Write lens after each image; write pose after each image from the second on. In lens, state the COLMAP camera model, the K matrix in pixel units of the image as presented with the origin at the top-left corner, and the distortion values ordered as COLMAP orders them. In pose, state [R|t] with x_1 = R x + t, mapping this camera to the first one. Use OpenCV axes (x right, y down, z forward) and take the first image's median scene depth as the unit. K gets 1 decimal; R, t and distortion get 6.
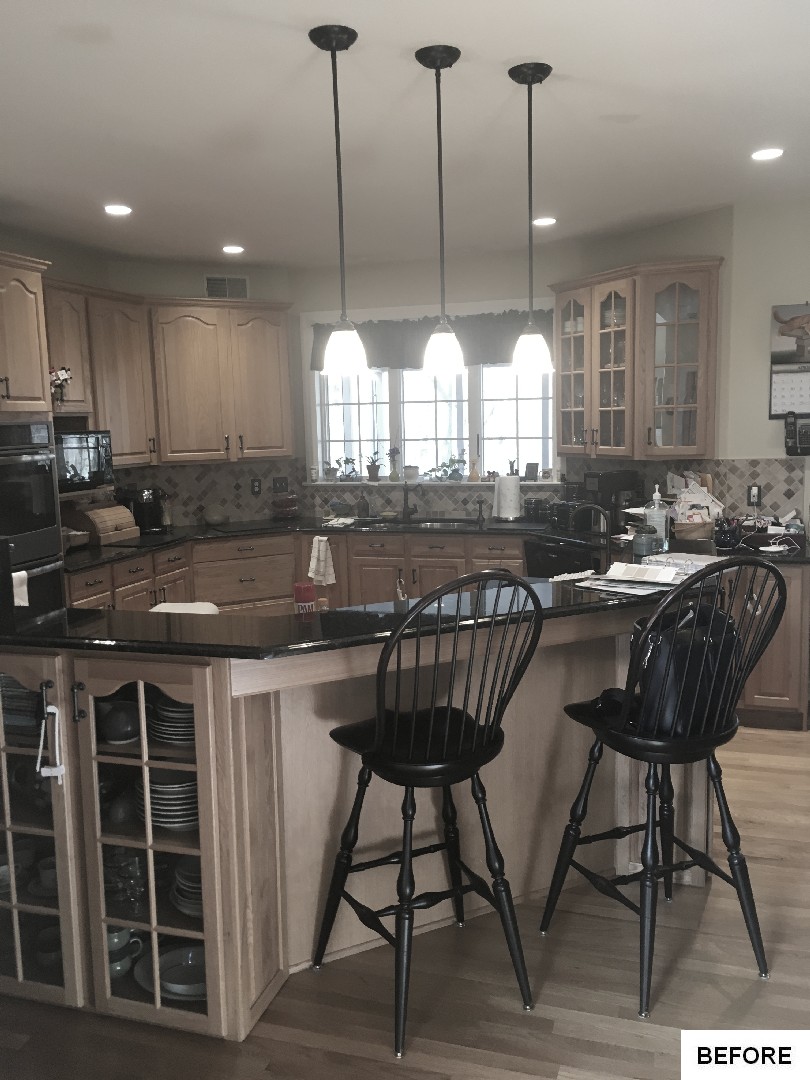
lens RADIAL K [[920.9, 0, 392.4], [0, 920.9, 537.3], [0, 0, 1]] dist [0.088236, -0.124580]
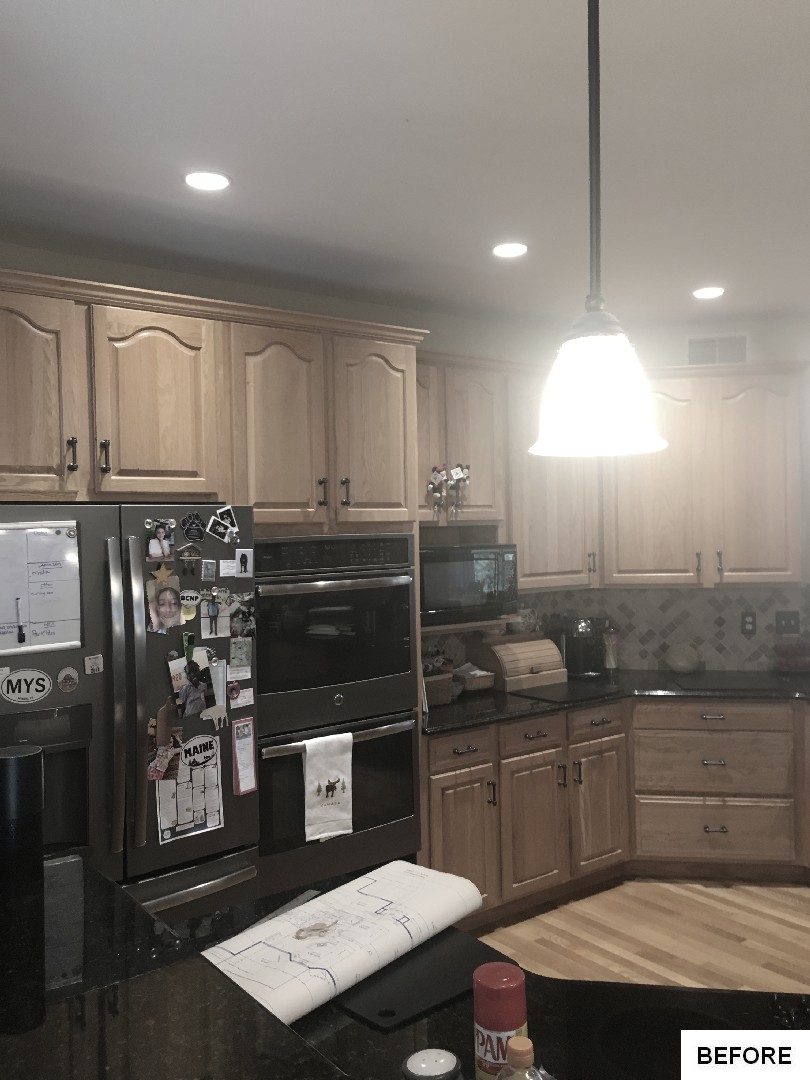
lens RADIAL K [[928.6, 0, 393.6], [0, 928.6, 533.3], [0, 0, 1]] dist [0.070316, -0.081119]
pose [[0.817681, 0.019803, -0.575331, 0.044472], [-0.081124, 0.993399, -0.081102, -0.046893], [0.569927, 0.112989, 0.813890, 0.279854]]
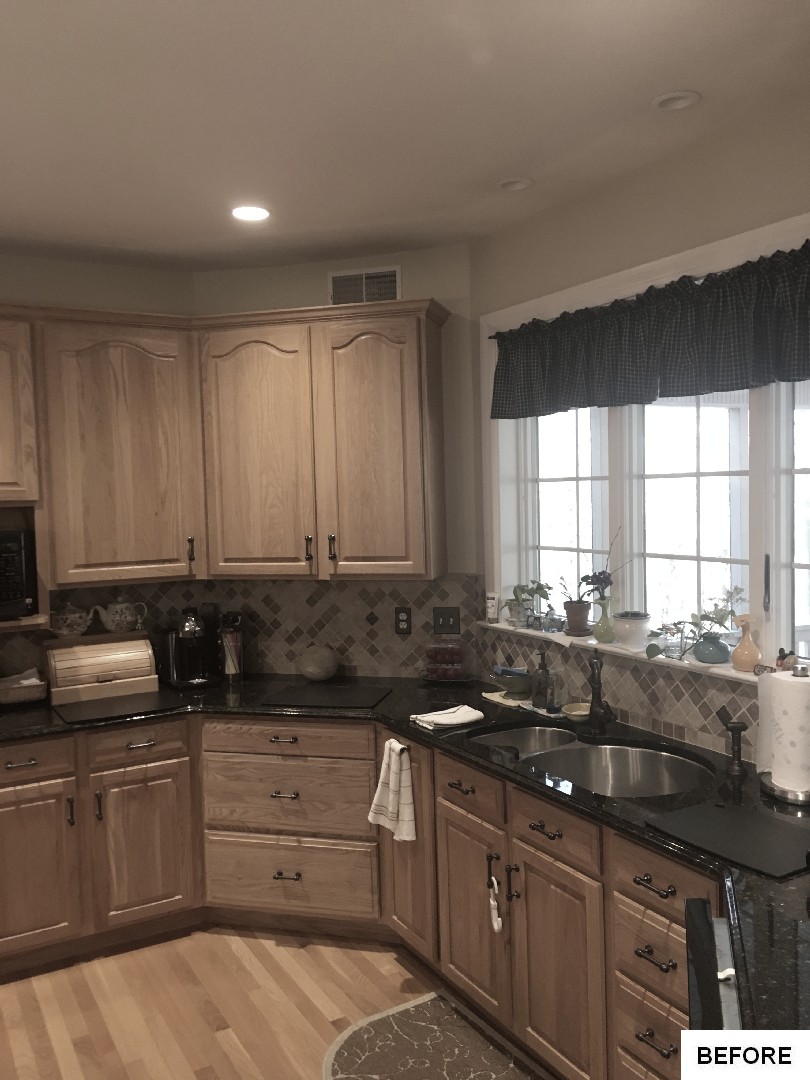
lens RADIAL K [[916.4, 0, 397.5], [0, 916.4, 536.9], [0, 0, 1]] dist [0.085314, -0.097226]
pose [[0.730262, 0.042388, -0.681850, 0.265360], [-0.084303, 0.996036, -0.028369, -0.099227], [0.677945, 0.078199, 0.730941, 0.621673]]
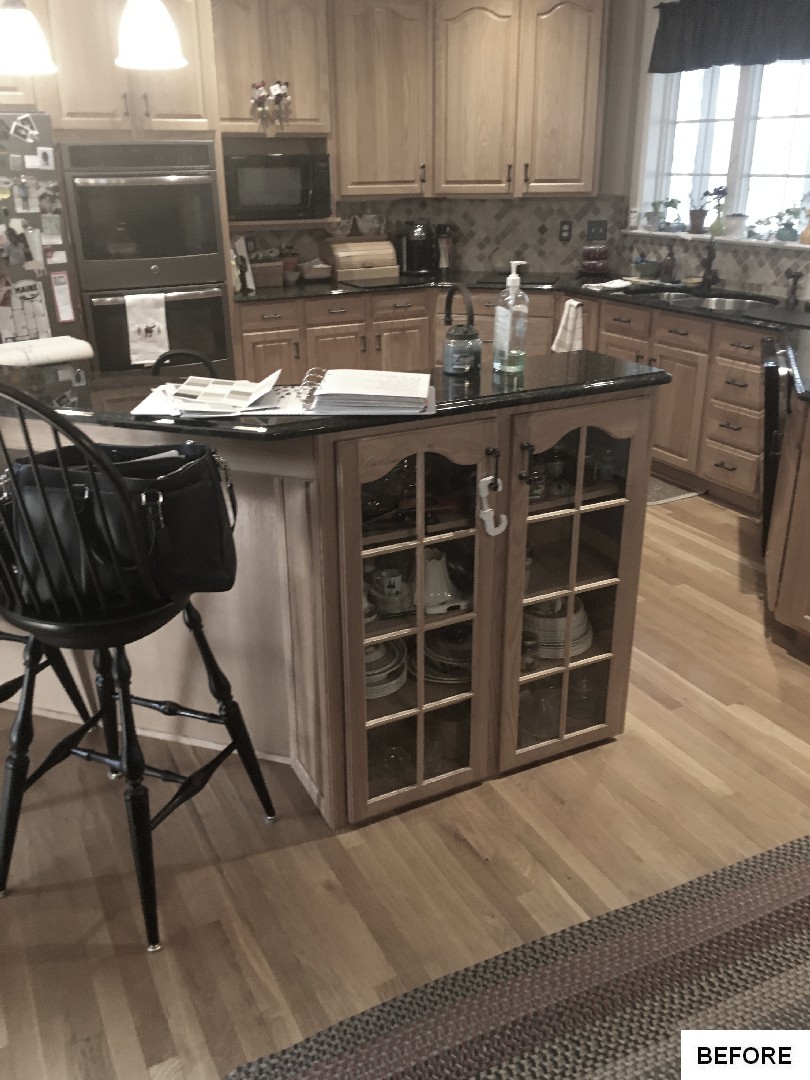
lens RADIAL K [[920.9, 0, 392.4], [0, 920.9, 537.3], [0, 0, 1]] dist [0.088236, -0.124580]
pose [[0.701478, 0.286209, -0.652697, 0.403804], [-0.101670, 0.946640, 0.305835, -0.037043], [0.705402, -0.148177, 0.693146, 0.291452]]
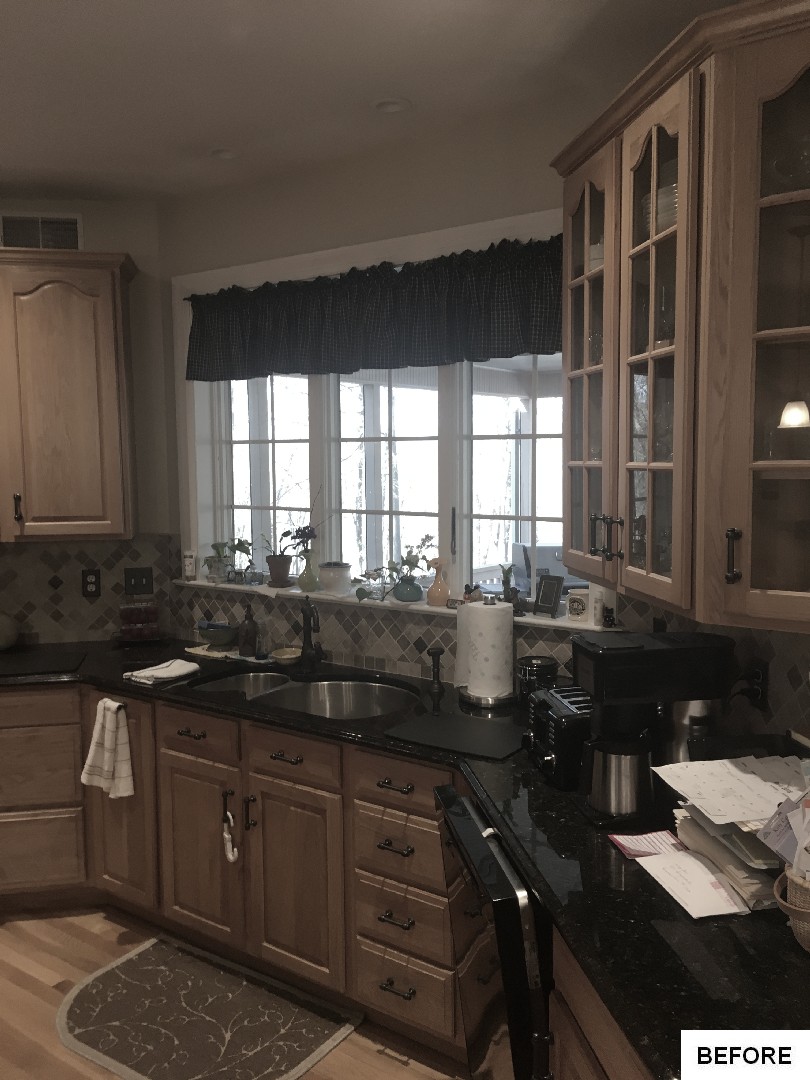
lens RADIAL K [[916.4, 0, 397.5], [0, 916.4, 536.9], [0, 0, 1]] dist [0.085314, -0.097226]
pose [[0.949535, 0.045733, -0.310308, 0.225995], [-0.057755, 0.997890, -0.029662, -0.084548], [0.308297, 0.046087, 0.950173, 0.563150]]
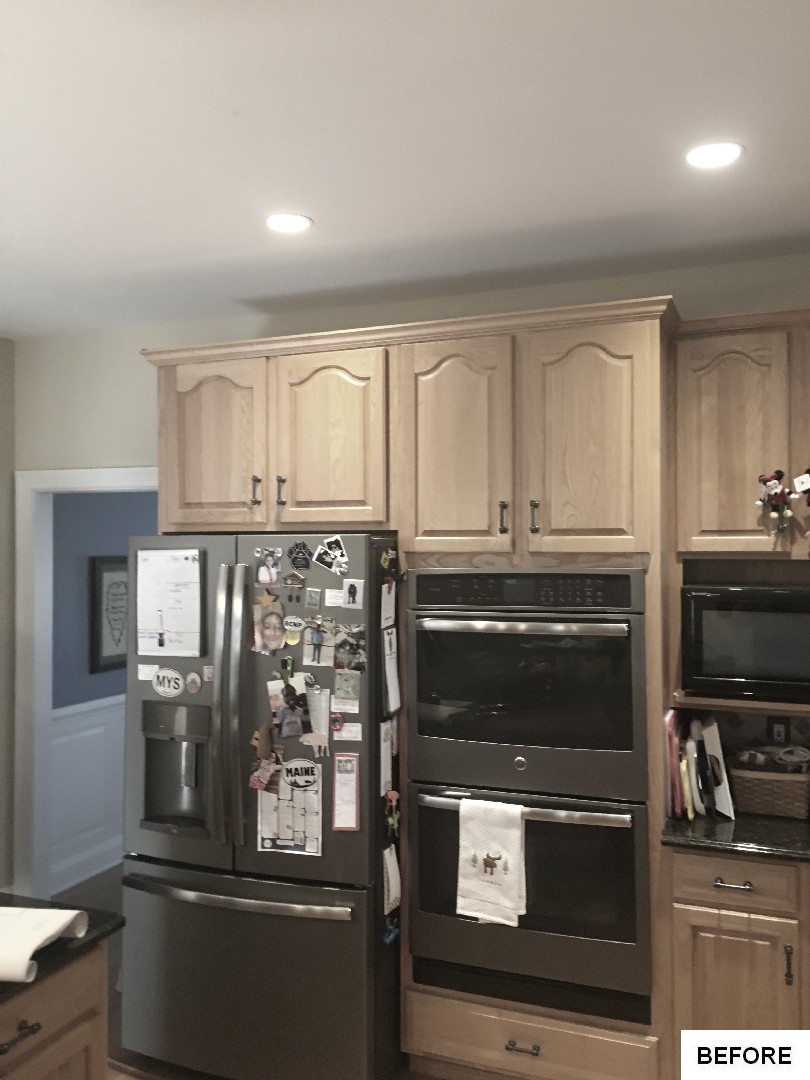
lens RADIAL K [[920.9, 0, 392.4], [0, 920.9, 537.3], [0, 0, 1]] dist [0.088236, -0.124580]
pose [[-0.081776, 0.018182, -0.996485, 0.164409], [-0.125023, 0.991749, 0.028355, -0.107230], [0.988778, 0.126902, -0.078828, 0.674493]]
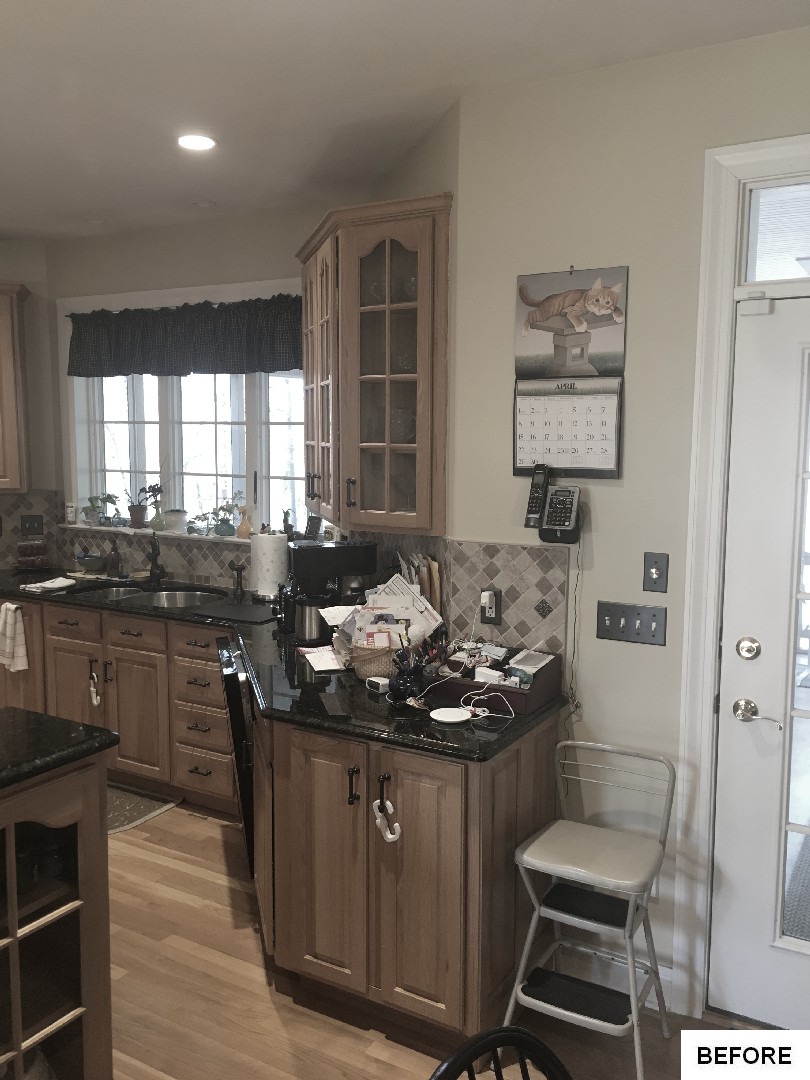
lens RADIAL K [[916.4, 0, 397.5], [0, 916.4, 536.9], [0, 0, 1]] dist [0.085314, -0.097226]
pose [[0.974048, 0.058394, -0.218680, 0.374110], [-0.062051, 0.998024, -0.009888, -0.064568], [0.217671, 0.023201, 0.975746, 0.356755]]
